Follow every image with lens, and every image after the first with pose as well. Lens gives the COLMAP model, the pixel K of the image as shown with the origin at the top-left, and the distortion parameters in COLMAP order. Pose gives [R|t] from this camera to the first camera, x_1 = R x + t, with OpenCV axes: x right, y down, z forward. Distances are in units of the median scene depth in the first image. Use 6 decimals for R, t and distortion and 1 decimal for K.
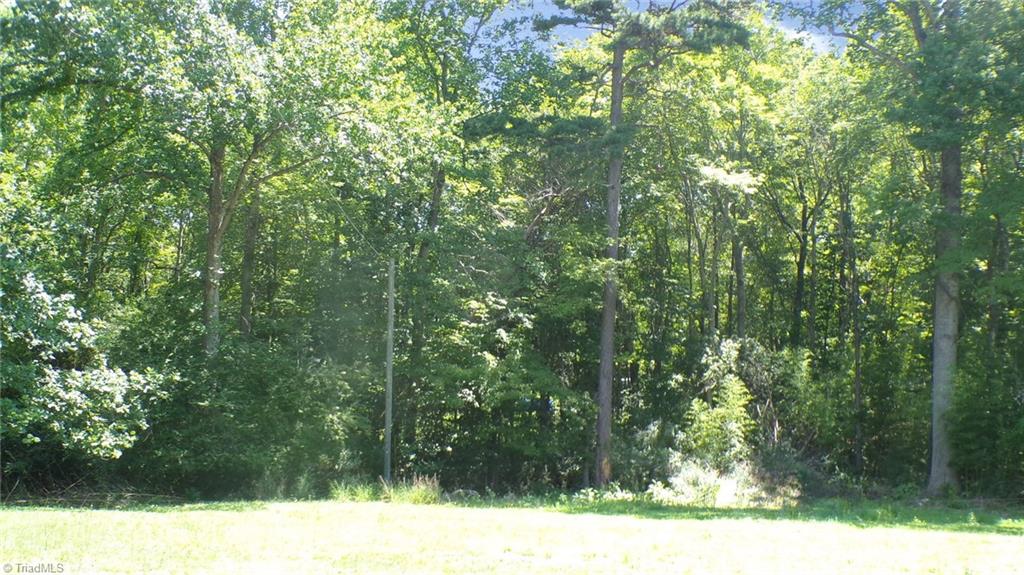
lens RADIAL K [[1161.3, 0, 531.3], [0, 1161.3, 289.8], [0, 0, 1]] dist [-0.120605, 0.231617]
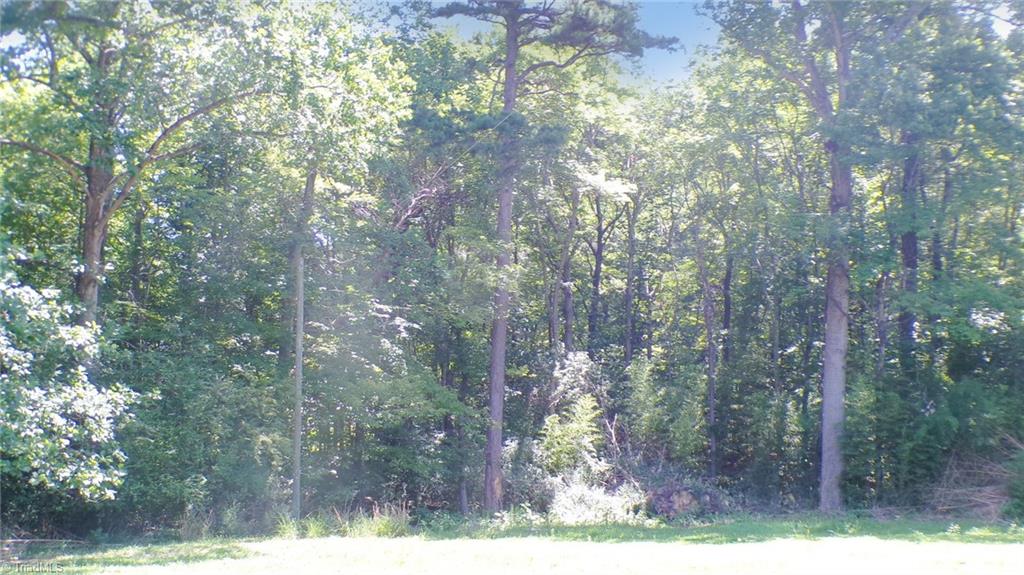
lens RADIAL K [[1161.3, 0, 531.3], [0, 1161.3, 289.8], [0, 0, 1]] dist [-0.120605, 0.231617]
pose [[0.947789, 0.023853, 0.318005, -0.244861], [-0.020678, 0.999697, -0.013357, 0.005680], [-0.318227, 0.006084, 0.947995, 0.115889]]
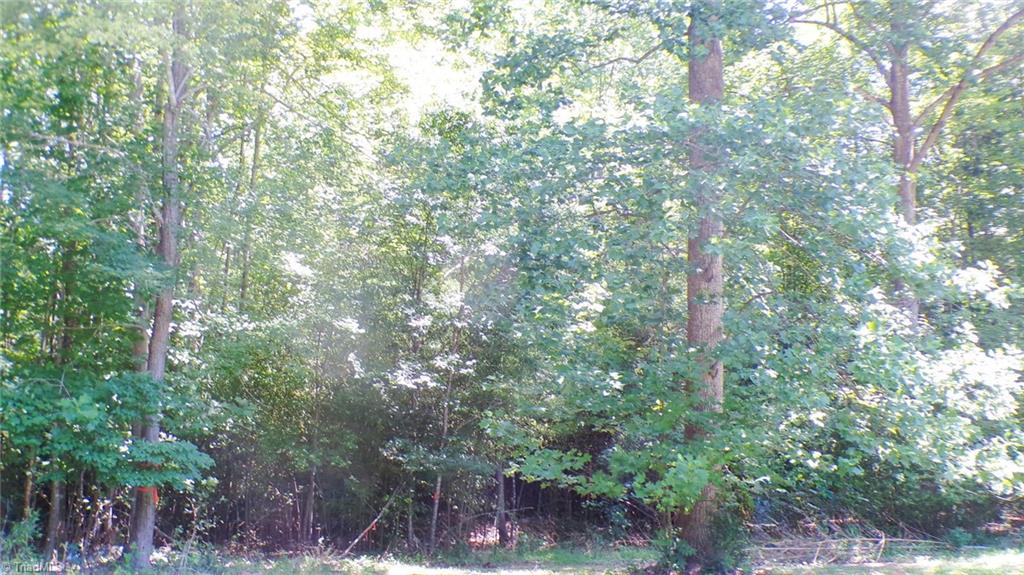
lens RADIAL K [[1161.3, 0, 531.3], [0, 1161.3, 289.8], [0, 0, 1]] dist [-0.120605, 0.231617]
pose [[0.958865, -0.061257, -0.277174, -0.313542], [0.061085, 0.998090, -0.009263, 0.022487], [0.277212, -0.008049, 0.960775, 0.264612]]
